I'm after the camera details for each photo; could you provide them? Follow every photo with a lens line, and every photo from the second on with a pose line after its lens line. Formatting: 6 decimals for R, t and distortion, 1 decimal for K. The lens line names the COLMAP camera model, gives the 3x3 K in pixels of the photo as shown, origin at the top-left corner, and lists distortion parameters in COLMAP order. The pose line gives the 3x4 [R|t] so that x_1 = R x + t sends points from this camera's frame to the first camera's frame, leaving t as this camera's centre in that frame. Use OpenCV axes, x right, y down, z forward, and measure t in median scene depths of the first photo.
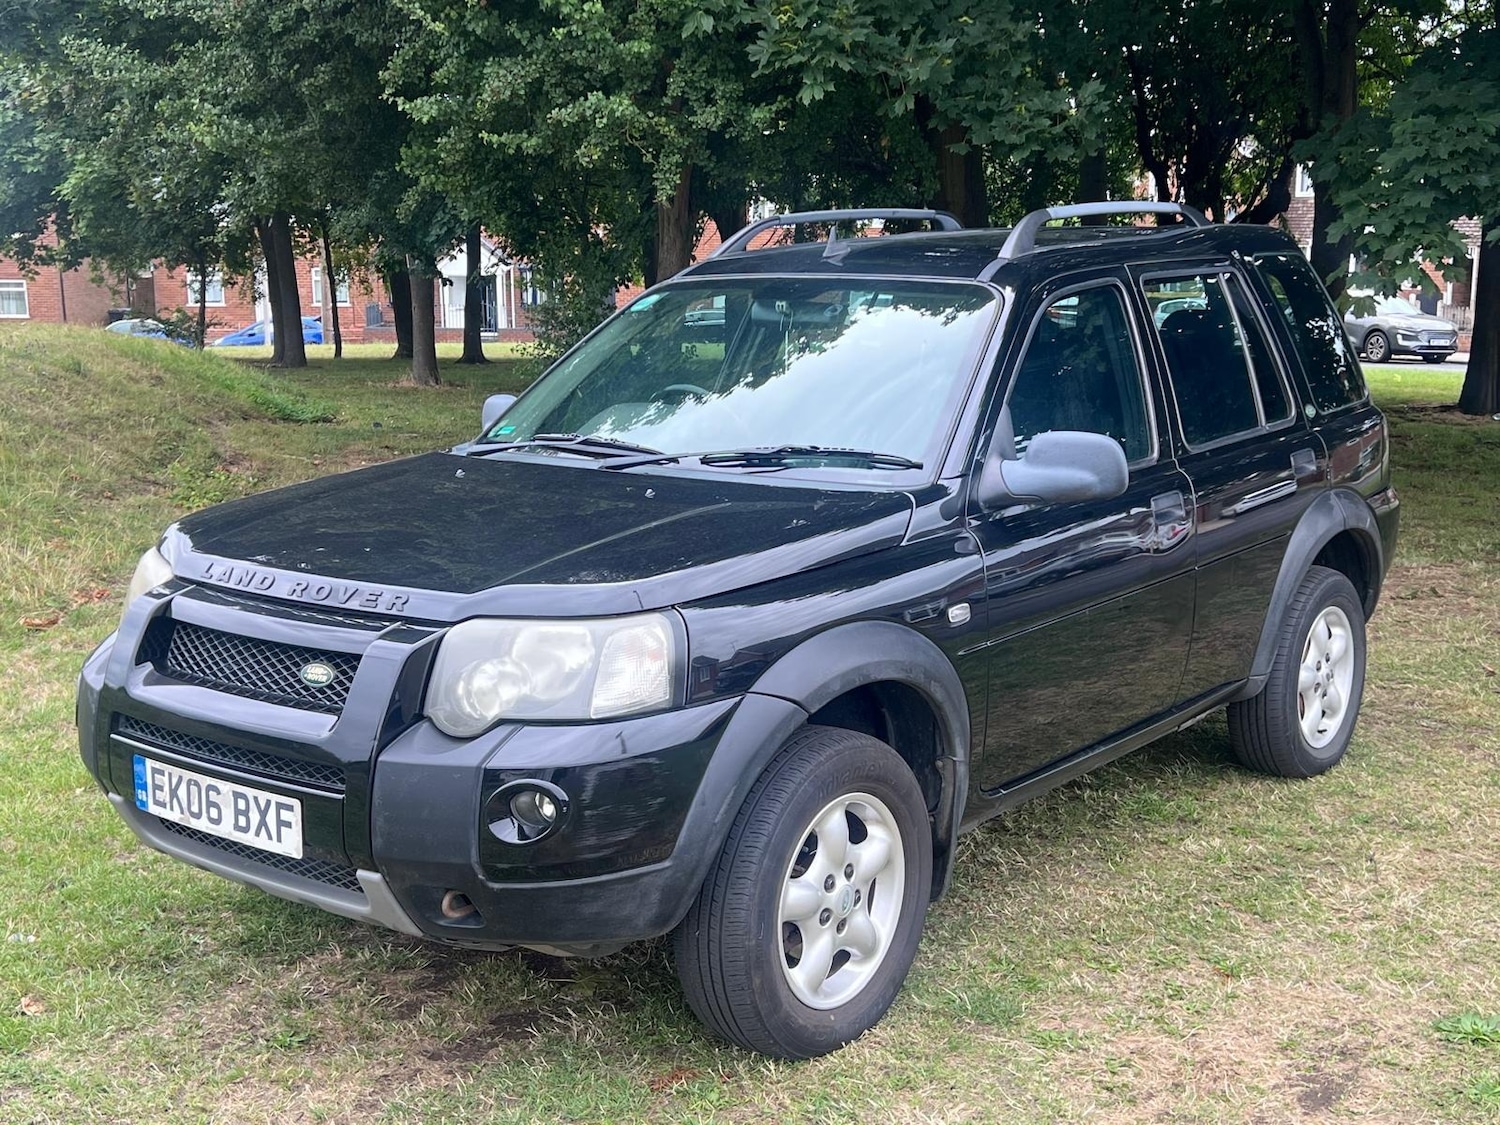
lens RADIAL K [[1810.3, 0, 740.7], [0, 1810.3, 581.3], [0, 0, 1]] dist [0.173435, -0.462480]
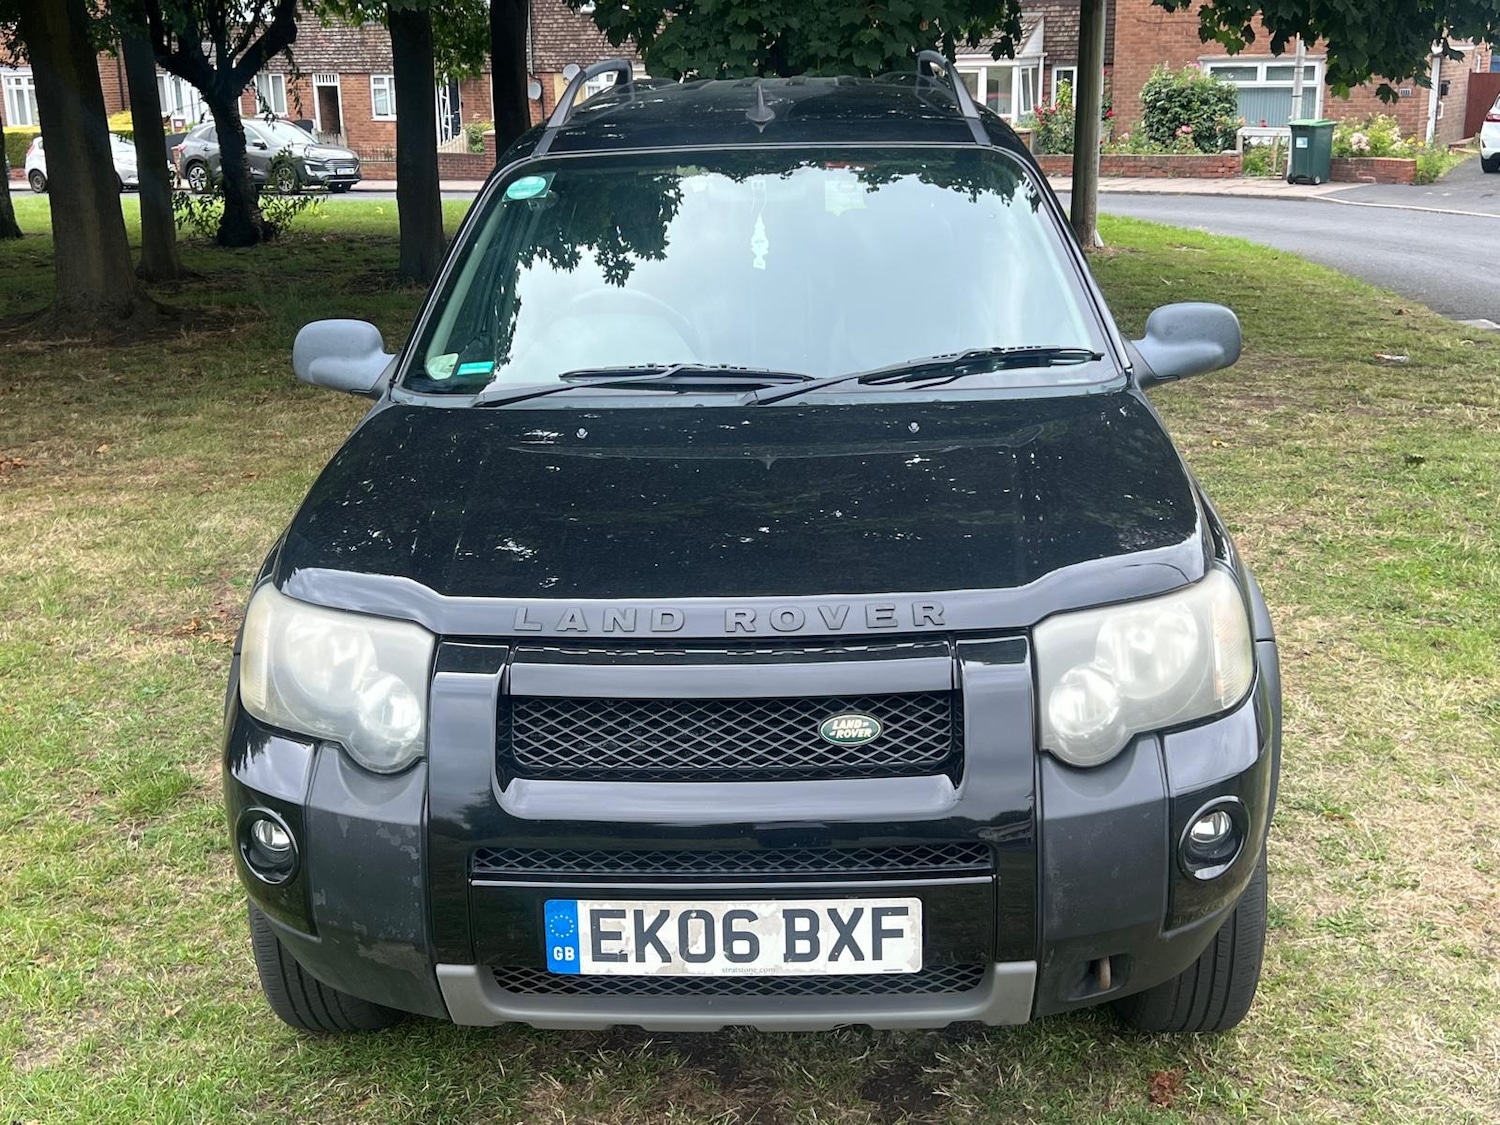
lens RADIAL K [[1813.7, 0, 740.6], [0, 1813.7, 574.2], [0, 0, 1]] dist [0.141635, -0.339027]
pose [[0.807526, -0.175146, 0.563228, -0.601777], [0.126305, 0.984093, 0.124932, -0.097639], [-0.576150, -0.029747, 0.816802, 0.376648]]
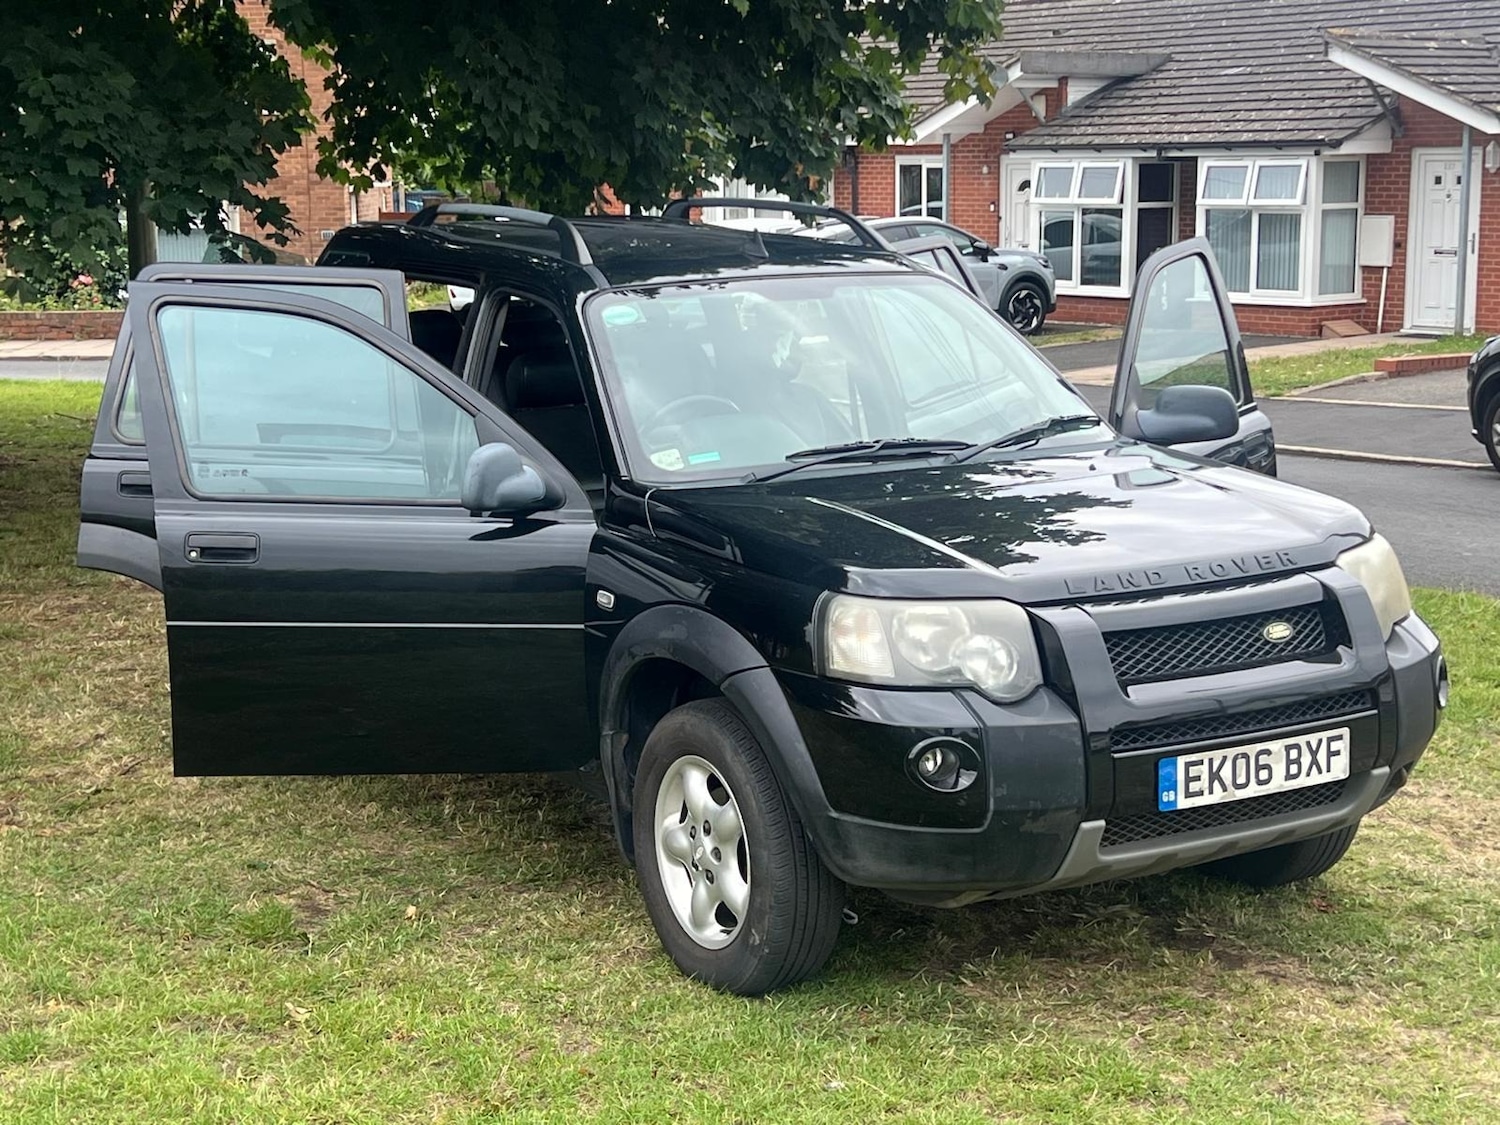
lens RADIAL K [[2461.4, 0, 781.1], [0, 2461.4, 586.6], [0, 0, 1]] dist [0.228099, -0.861262]
pose [[0.351212, -0.161134, 0.922327, -1.580772], [0.182794, 0.977925, 0.101241, -0.170734], [-0.918279, 0.133039, 0.372913, 0.626391]]
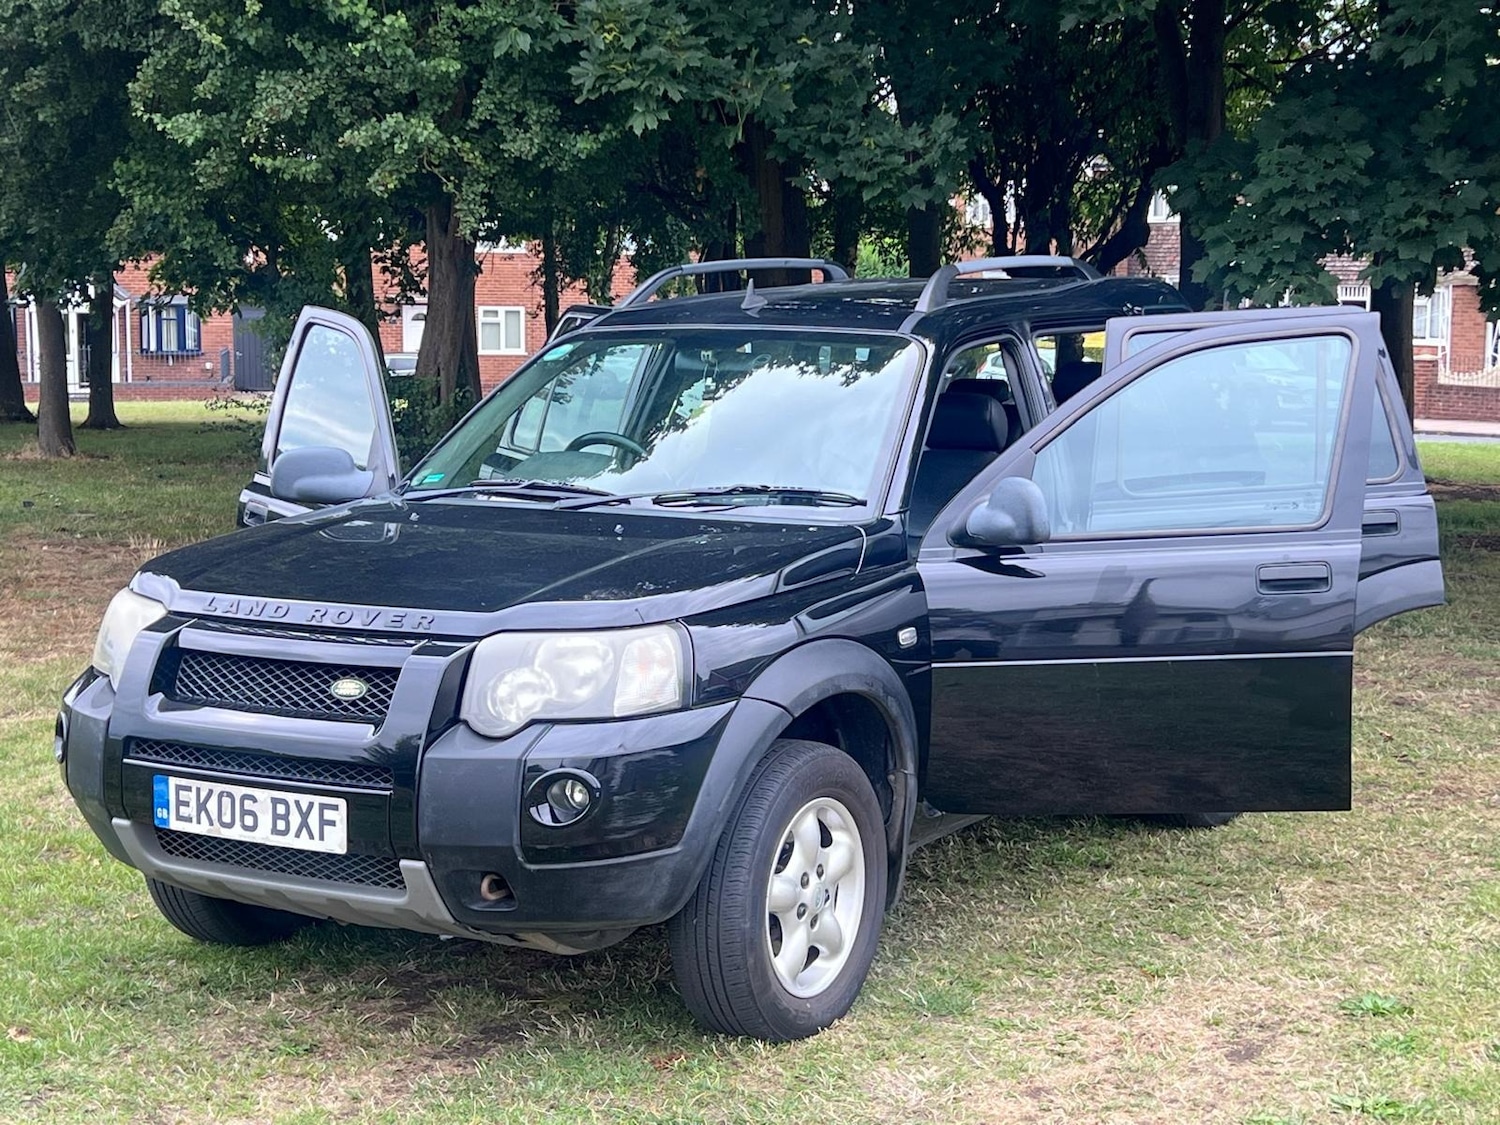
lens RADIAL K [[2465.9, 0, 757.3], [0, 2465.9, 559.0], [0, 0, 1]] dist [0.210559, -0.462744]
pose [[0.990839, -0.009471, 0.134715, -0.168495], [0.018678, 0.997561, -0.067248, 0.069305], [-0.133749, 0.069148, 0.988600, -0.453326]]
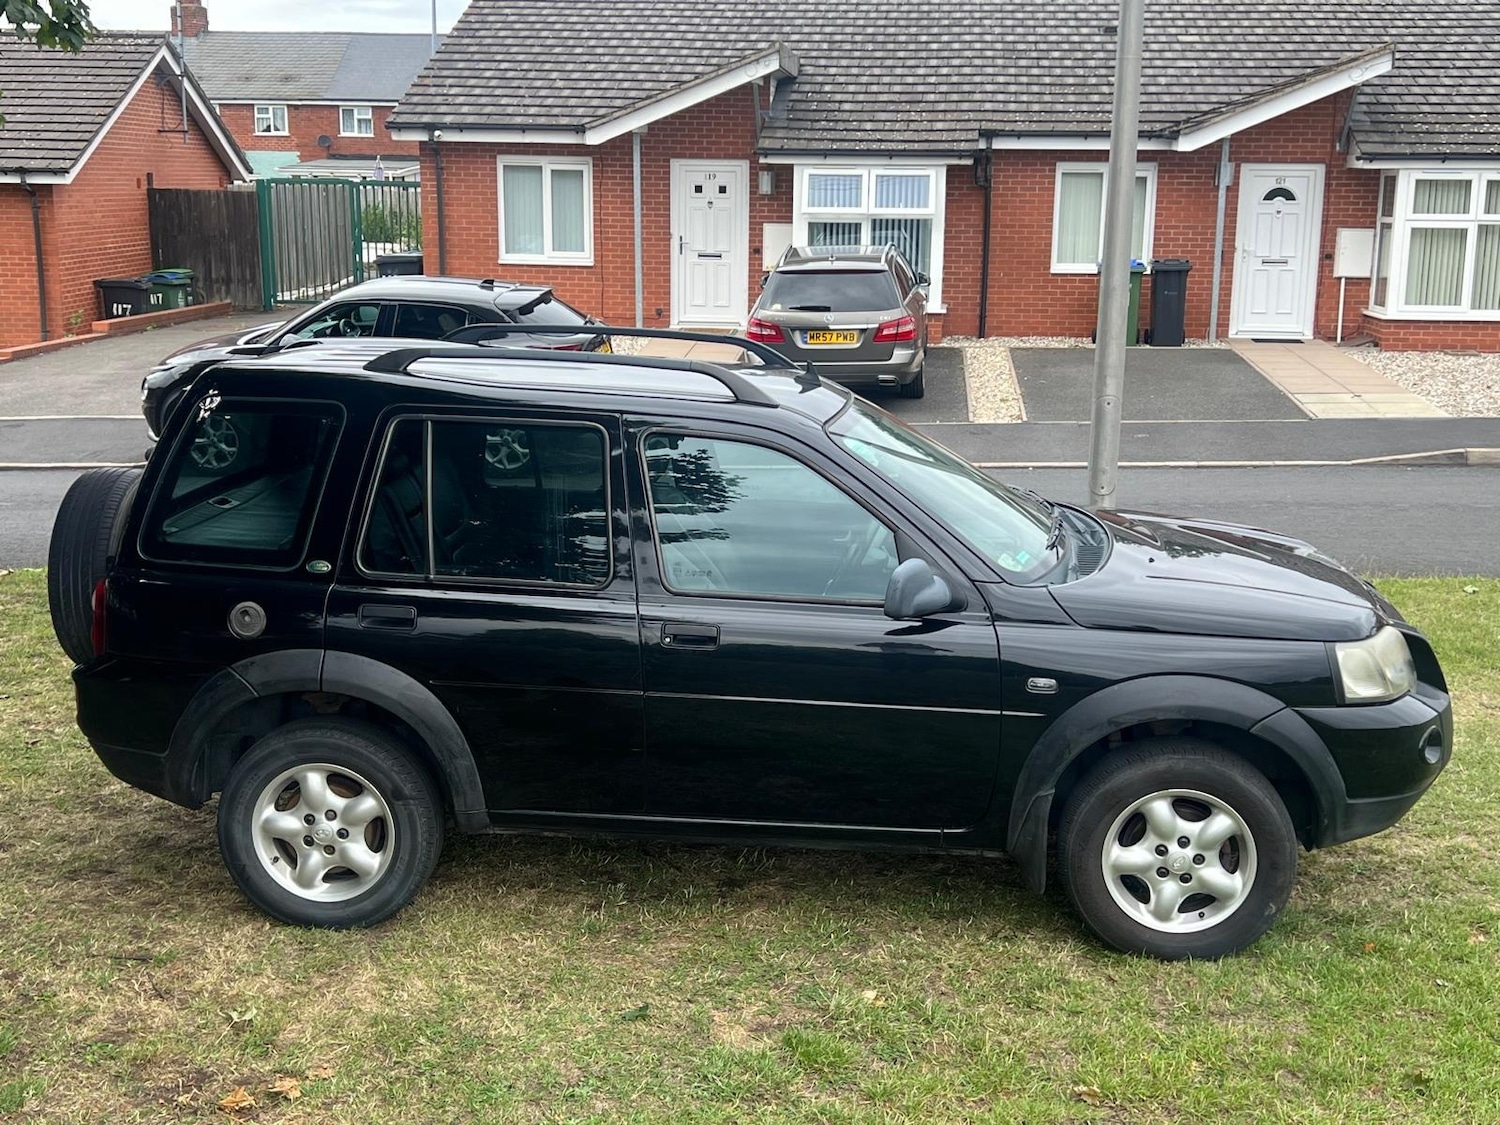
lens RADIAL K [[1813.7, 0, 740.6], [0, 1813.7, 574.2], [0, 0, 1]] dist [0.141635, -0.339027]
pose [[-0.547786, -0.181595, 0.816673, -1.192012], [0.146572, 0.940230, 0.307383, -0.553464], [-0.823679, 0.288081, -0.488428, 2.105911]]
